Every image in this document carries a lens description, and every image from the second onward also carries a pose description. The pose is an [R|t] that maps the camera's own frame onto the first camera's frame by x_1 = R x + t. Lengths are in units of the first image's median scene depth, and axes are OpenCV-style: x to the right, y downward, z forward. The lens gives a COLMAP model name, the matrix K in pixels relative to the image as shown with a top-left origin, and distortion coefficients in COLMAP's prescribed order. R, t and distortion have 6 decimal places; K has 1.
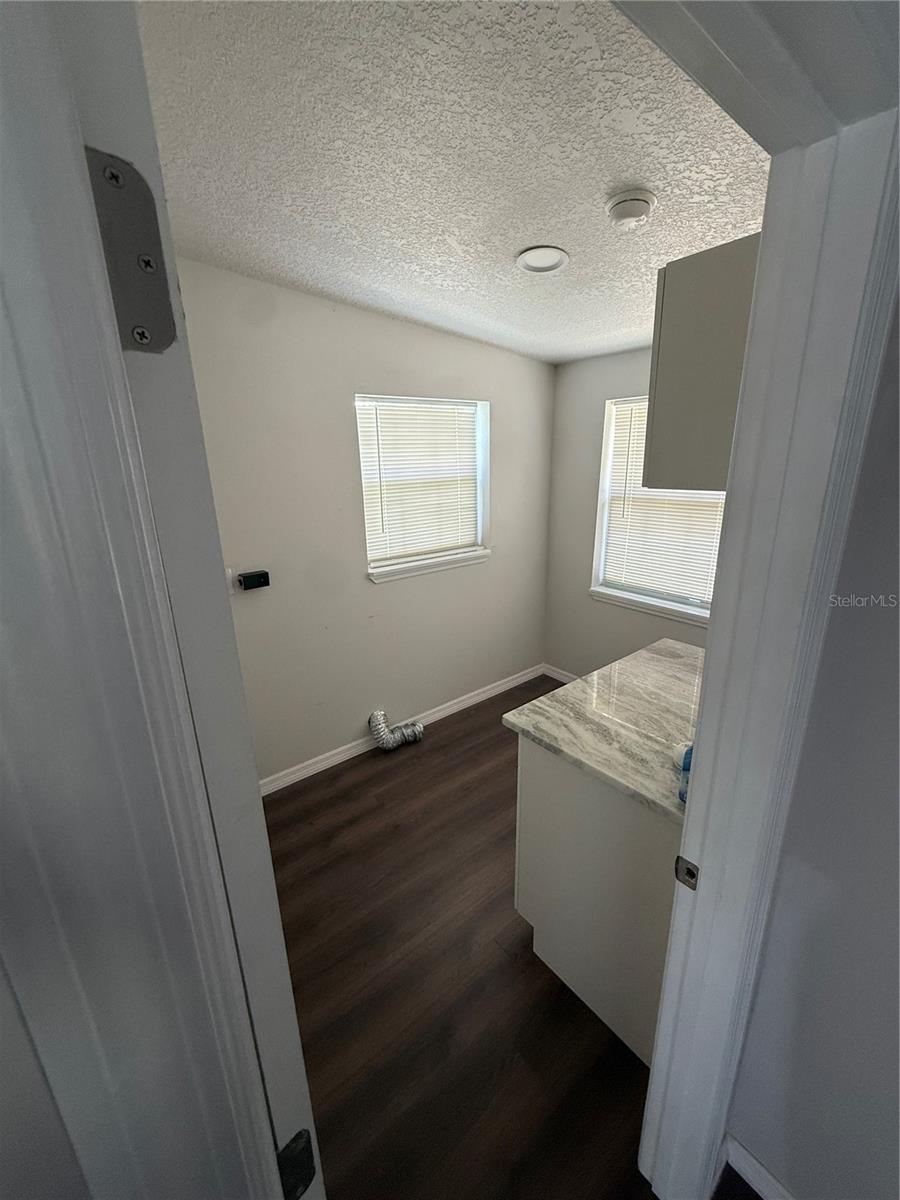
lens RADIAL K [[478.4, 0, 450.7], [0, 478.4, 596.6], [0, 0, 1]] dist [-0.001917, 0.000772]
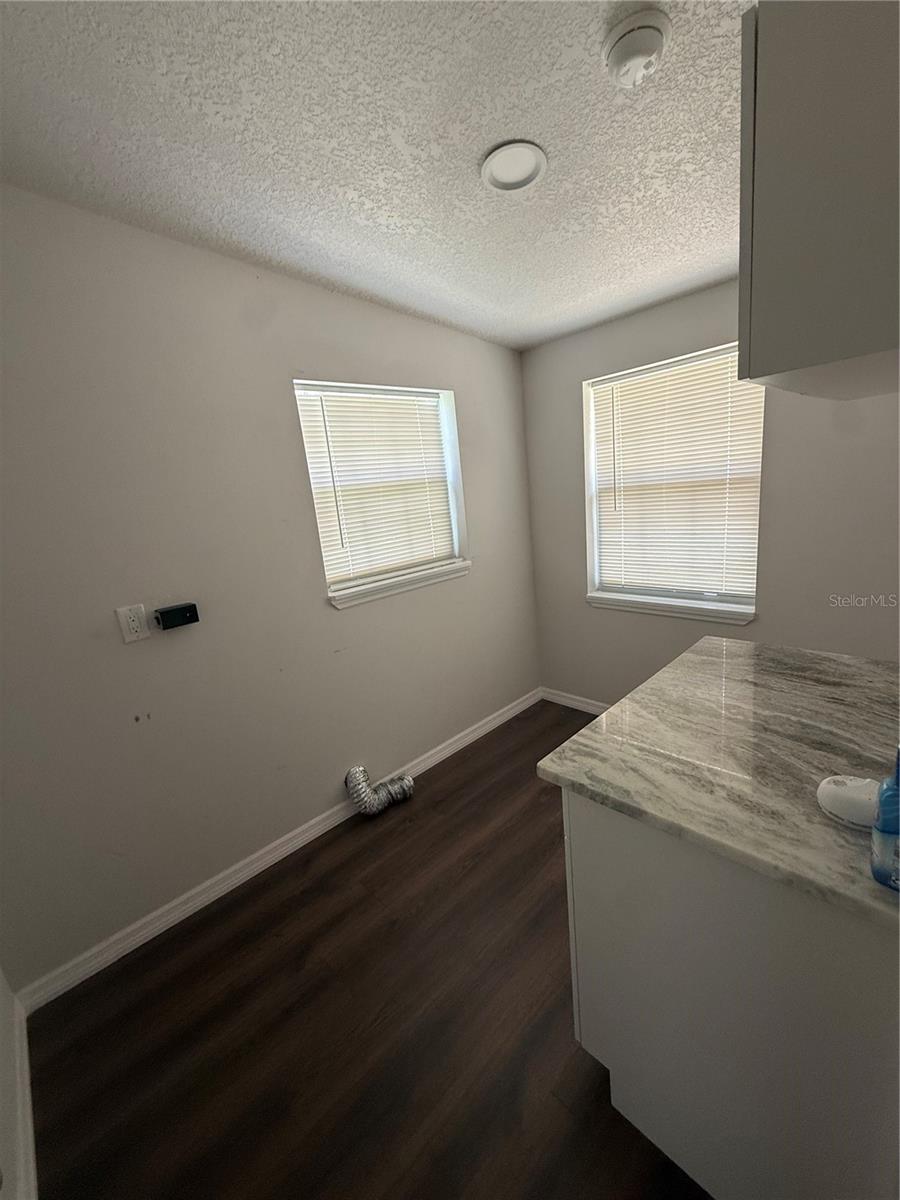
lens RADIAL K [[478.4, 0, 449.8], [0, 478.4, 596.4], [0, 0, 1]] dist [-0.001917, 0.000772]
pose [[0.993143, -0.096296, 0.066287, -0.024641], [0.100780, 0.992582, -0.068002, 0.029849], [-0.059247, 0.074216, 0.995481, 0.205597]]
